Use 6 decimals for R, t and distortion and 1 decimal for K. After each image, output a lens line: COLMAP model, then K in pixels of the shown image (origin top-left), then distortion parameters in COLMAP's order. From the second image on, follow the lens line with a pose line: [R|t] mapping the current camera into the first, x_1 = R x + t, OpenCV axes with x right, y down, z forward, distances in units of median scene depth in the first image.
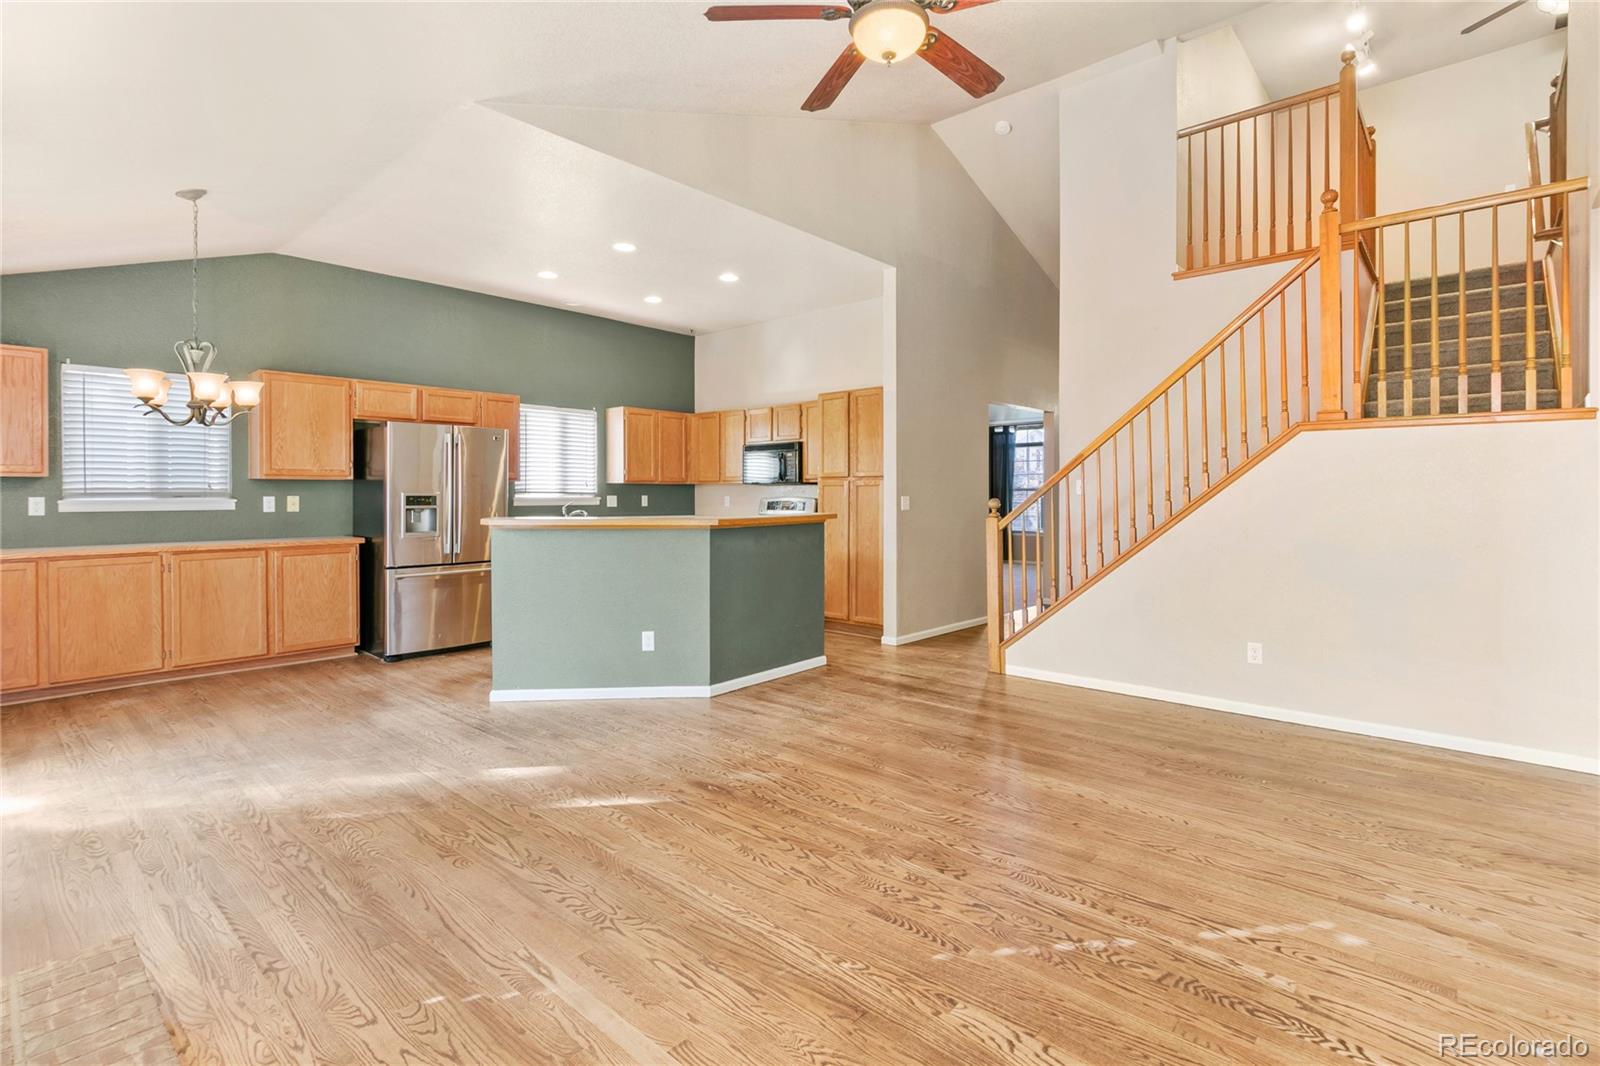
lens RADIAL K [[760.3, 0, 800.3], [0, 760.3, 498.8], [0, 0, 1]] dist [0.001847, -0.002968]
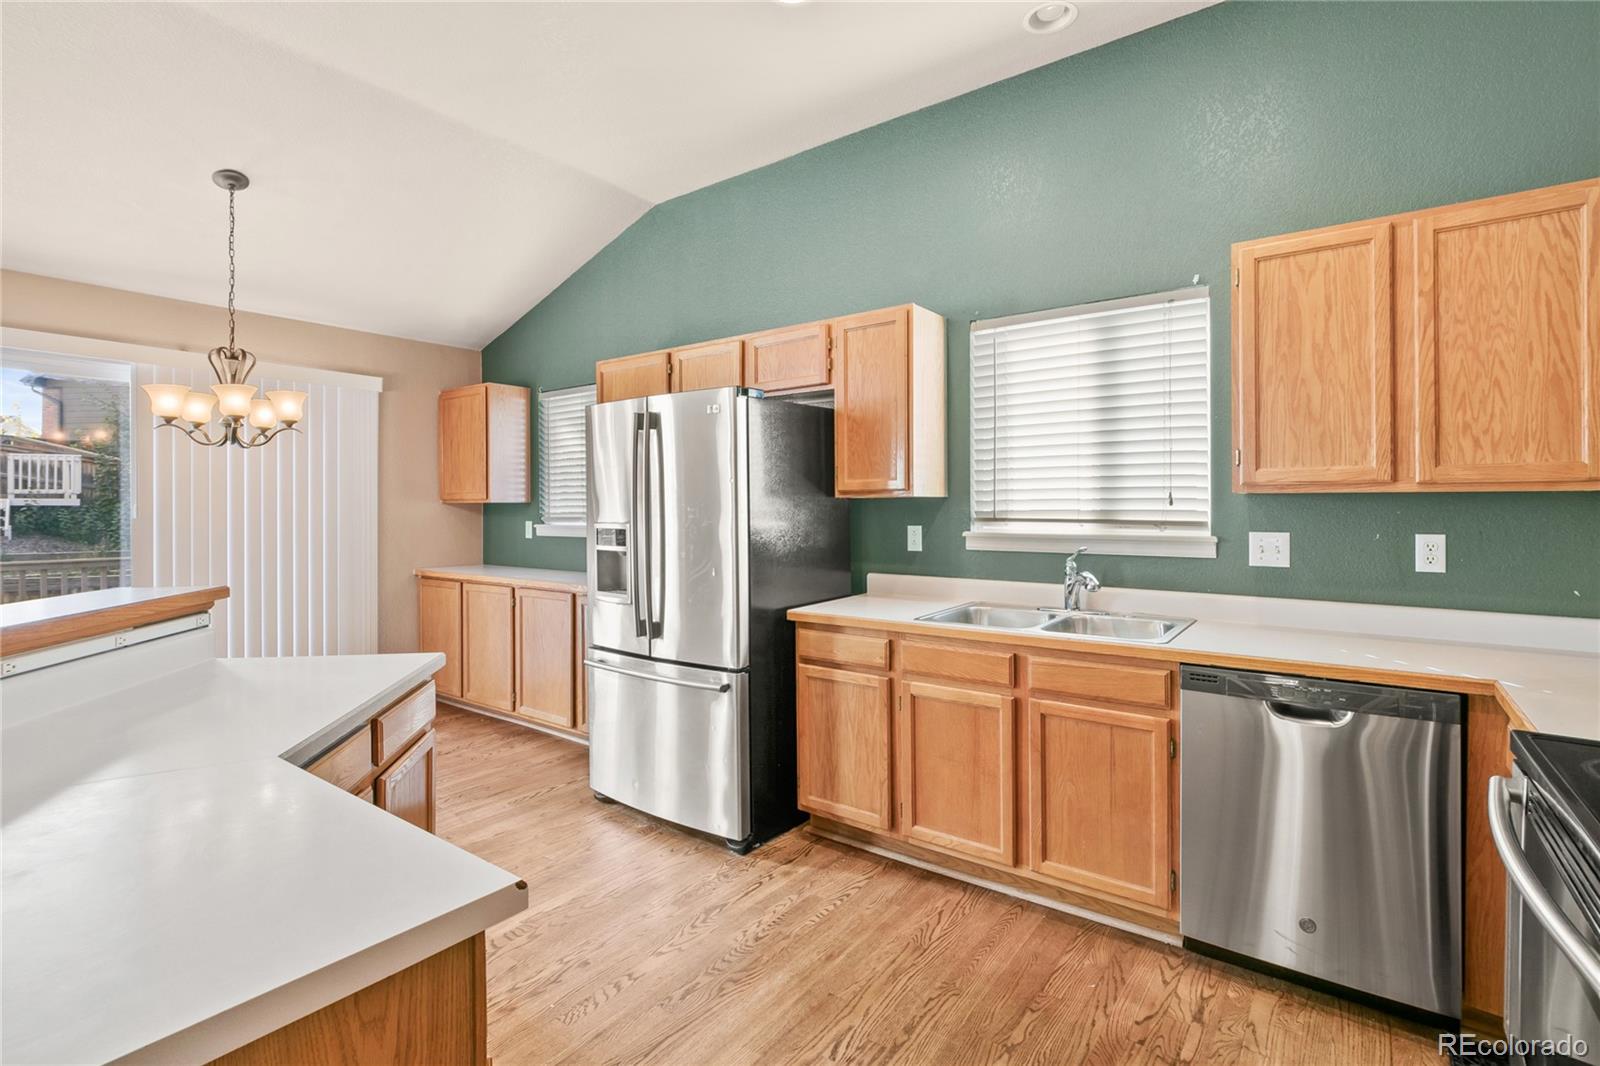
lens RADIAL K [[760.3, 0, 804.9], [0, 760.3, 503.4], [0, 0, 1]] dist [0.001847, -0.002968]
pose [[0.074307, -0.001572, -0.997234, 0.099411], [-0.001394, 0.999998, -0.001680, -0.026374], [0.997234, 0.001515, 0.074305, 1.318448]]
